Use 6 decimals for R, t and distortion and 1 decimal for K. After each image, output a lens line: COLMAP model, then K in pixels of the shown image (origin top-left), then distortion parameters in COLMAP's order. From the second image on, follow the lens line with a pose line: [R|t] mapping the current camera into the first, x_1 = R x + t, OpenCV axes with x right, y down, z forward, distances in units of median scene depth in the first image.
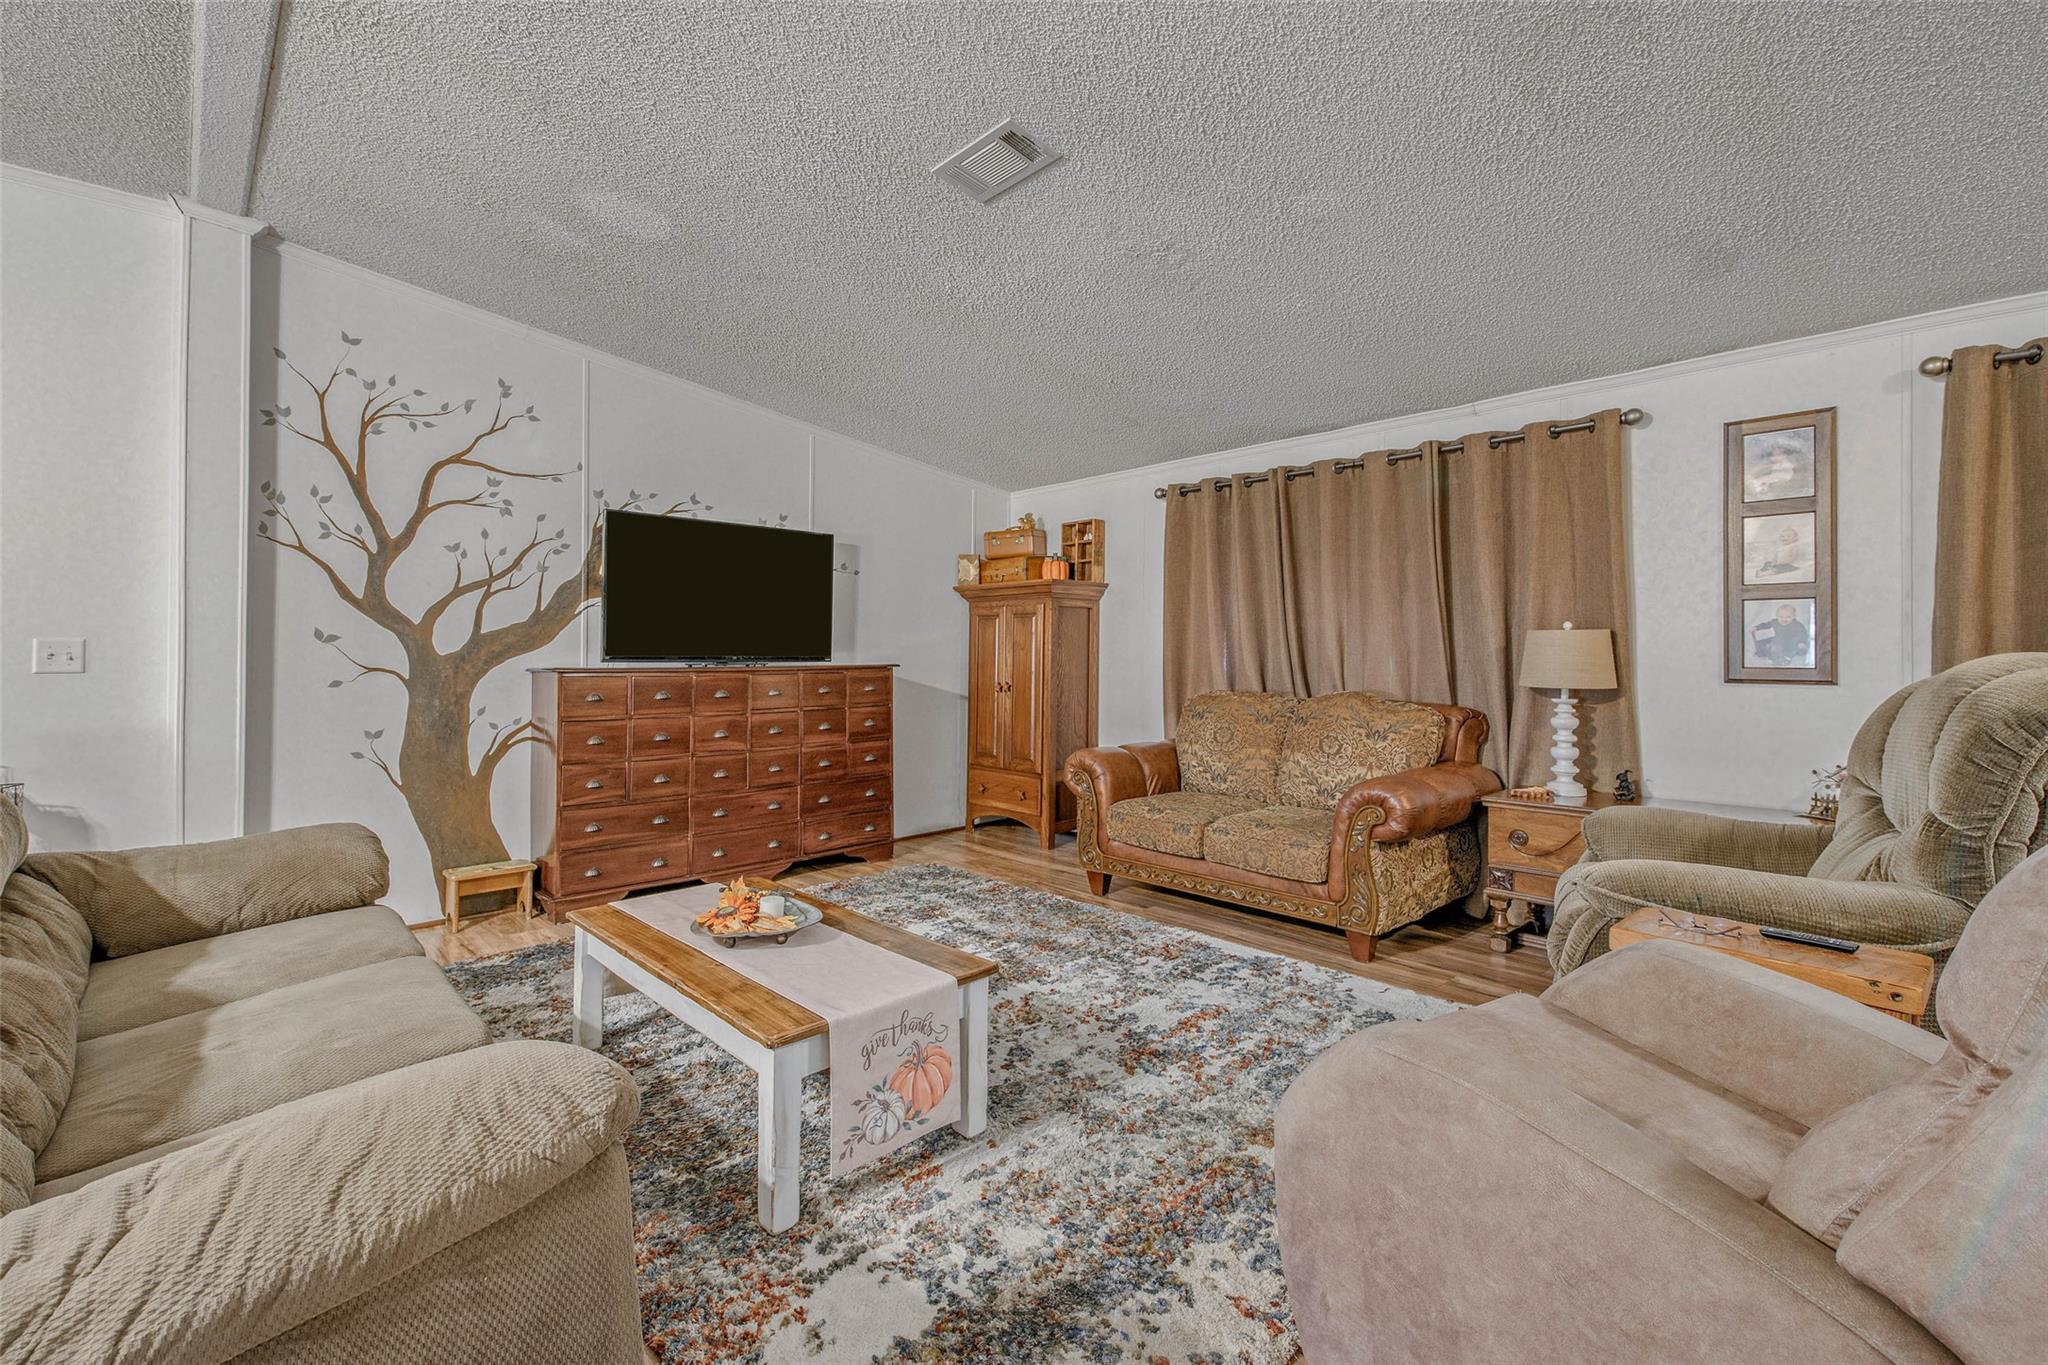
lens RADIAL K [[886.2, 0, 1021.1], [0, 886.2, 646.5], [0, 0, 1]] dist [0.001148, -0.007080]
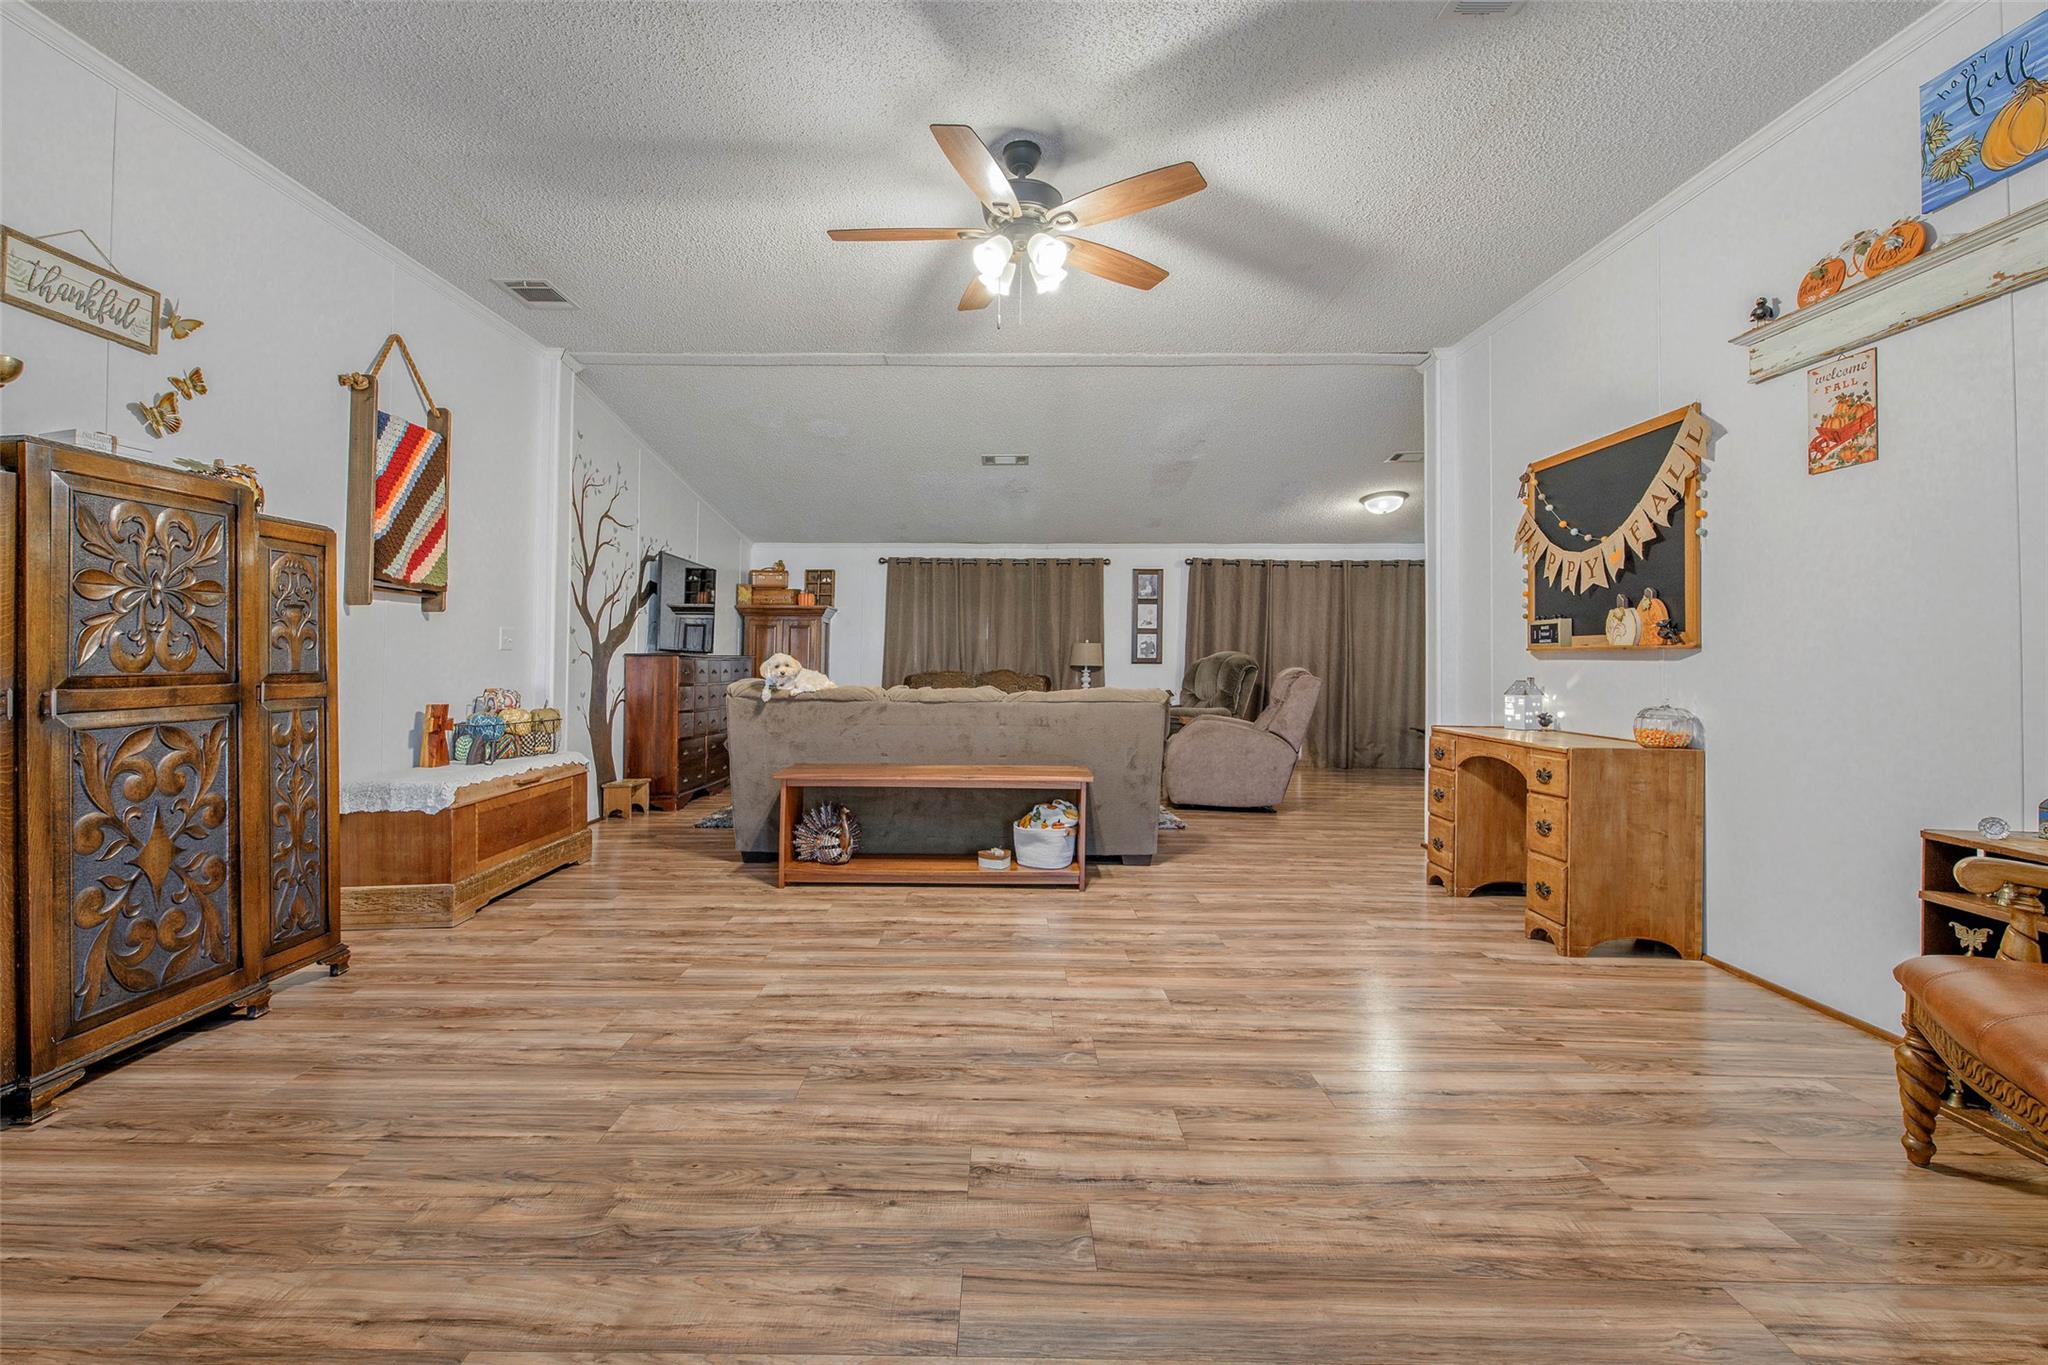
lens RADIAL K [[867.2, 0, 1033.4], [0, 867.2, 671.7], [0, 0, 1]] dist [0.003545, -0.006387]
pose [[0.688259, -0.001637, 0.725463, -1.374437], [-0.008694, 0.999907, 0.010504, 0.040764], [-0.725413, -0.013536, 0.688181, -0.632176]]
